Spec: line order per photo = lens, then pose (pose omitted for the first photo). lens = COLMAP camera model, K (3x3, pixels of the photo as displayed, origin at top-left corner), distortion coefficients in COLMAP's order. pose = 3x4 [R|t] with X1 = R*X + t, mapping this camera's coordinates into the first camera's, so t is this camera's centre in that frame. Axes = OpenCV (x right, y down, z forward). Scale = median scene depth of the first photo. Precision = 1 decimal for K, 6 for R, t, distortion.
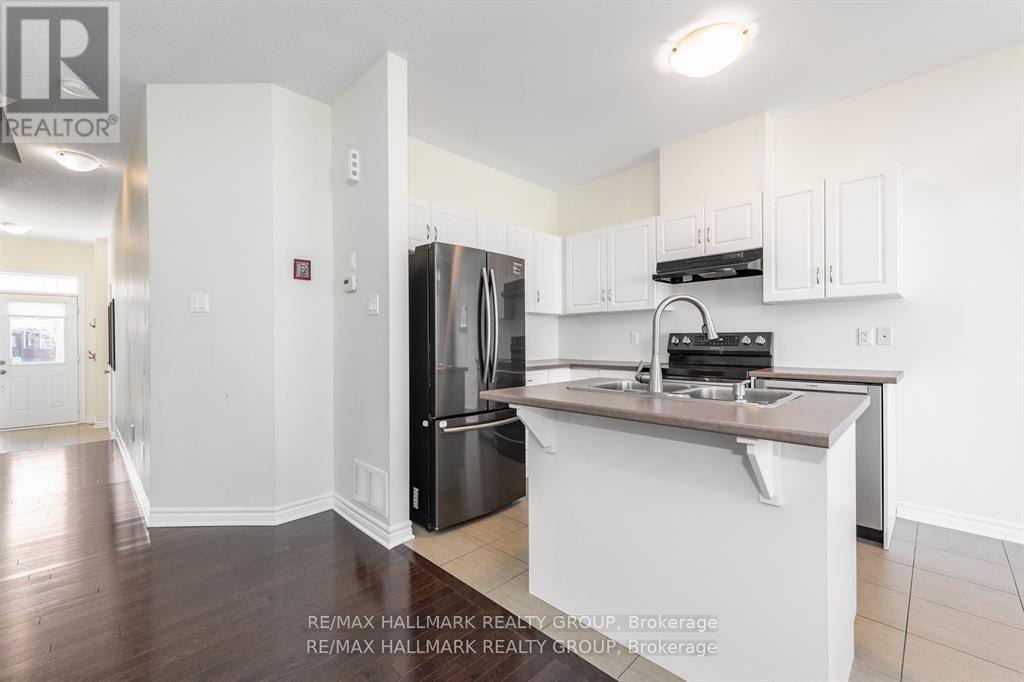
lens RADIAL K [[419.8, 0, 492.9], [0, 419.8, 341.7], [0, 0, 1]] dist [-0.002642, -0.000066]
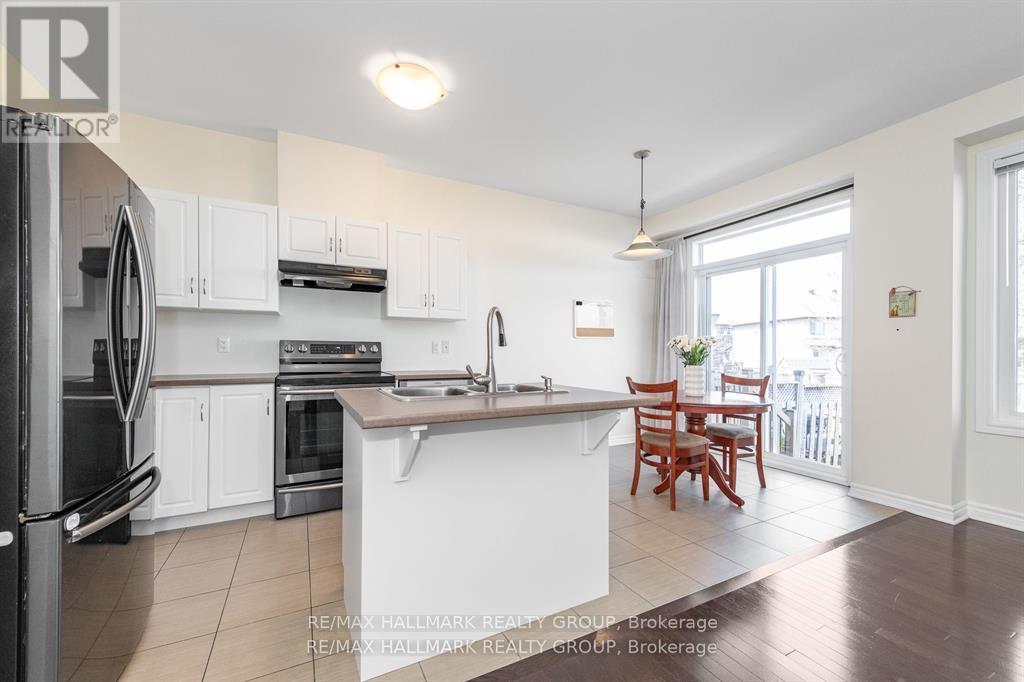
lens RADIAL K [[409.1, 0, 512.1], [0, 409.1, 350.1], [0, 0, 1]] dist [0.019803, -0.003881]
pose [[0.276540, 0.008164, 0.960968, -0.341562], [-0.006226, 0.999958, -0.006704, 0.005528], [-0.960982, -0.004129, 0.276579, 0.325156]]
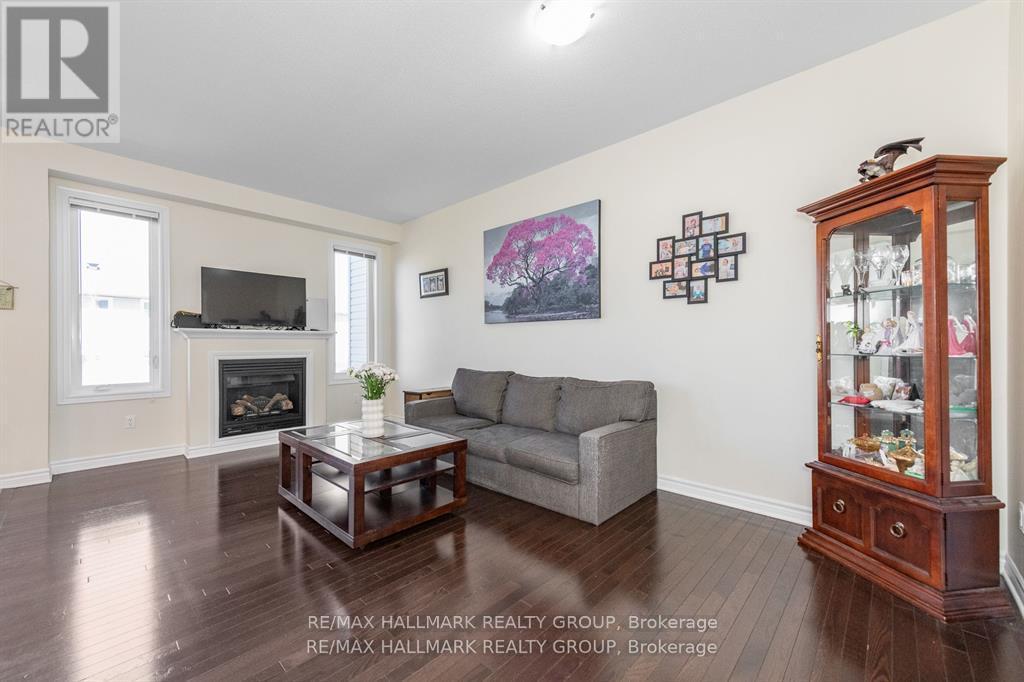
lens RADIAL K [[409.1, 0, 502.0], [0, 409.1, 339.6], [0, 0, 1]] dist [0.019803, -0.003881]
pose [[-0.999155, 0.004690, -0.040822, -0.360279], [0.005243, 0.999896, -0.013451, 0.012605], [0.040755, -0.013654, -0.999076, 0.783196]]
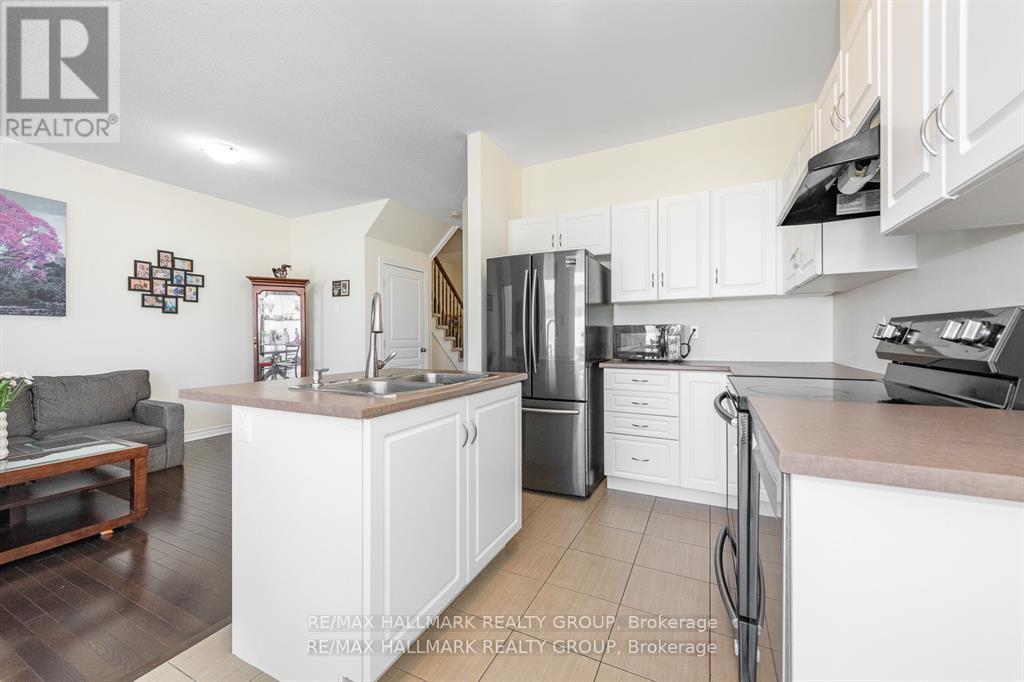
lens RADIAL K [[409.1, 0, 509.2], [0, 409.1, 337.9], [0, 0, 1]] dist [0.019803, -0.003881]
pose [[0.337623, 0.002725, -0.941277, 0.814737], [0.001638, 0.999993, 0.003482, 0.000937], [0.941280, -0.002718, 0.337616, 0.486331]]
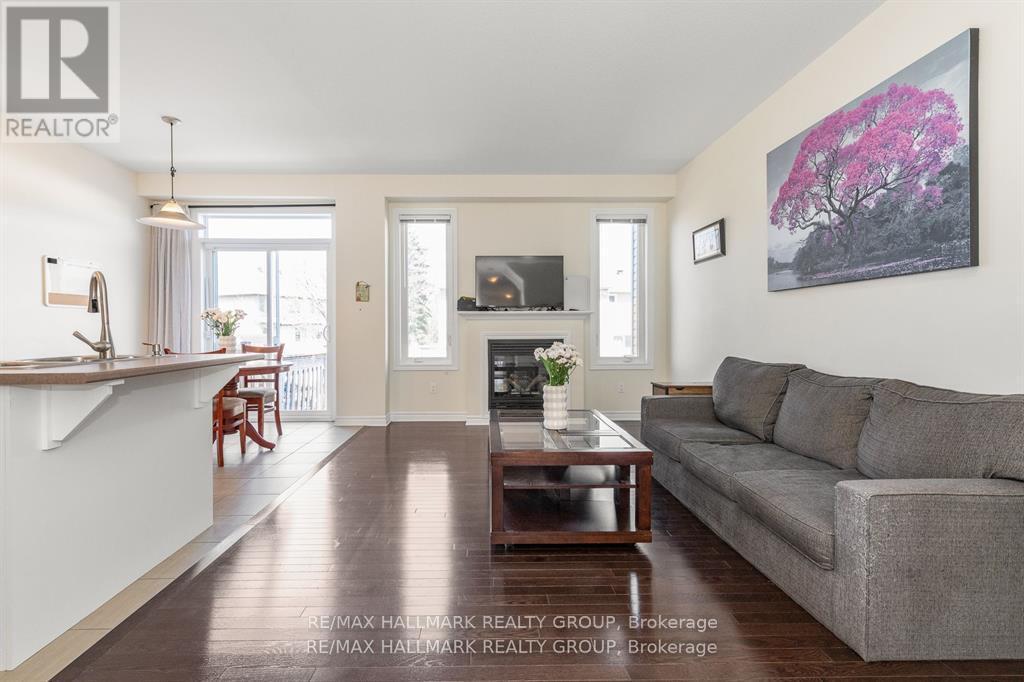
lens RADIAL K [[462.1, 0, 486.8], [0, 462.1, 330.7], [0, 0, 1]] dist [0.007808, -0.002639]
pose [[-0.727053, 0.004435, 0.686567, -0.611510], [0.005220, 0.999986, -0.000932, 0.025223], [-0.686561, 0.002906, -0.727066, 0.605220]]
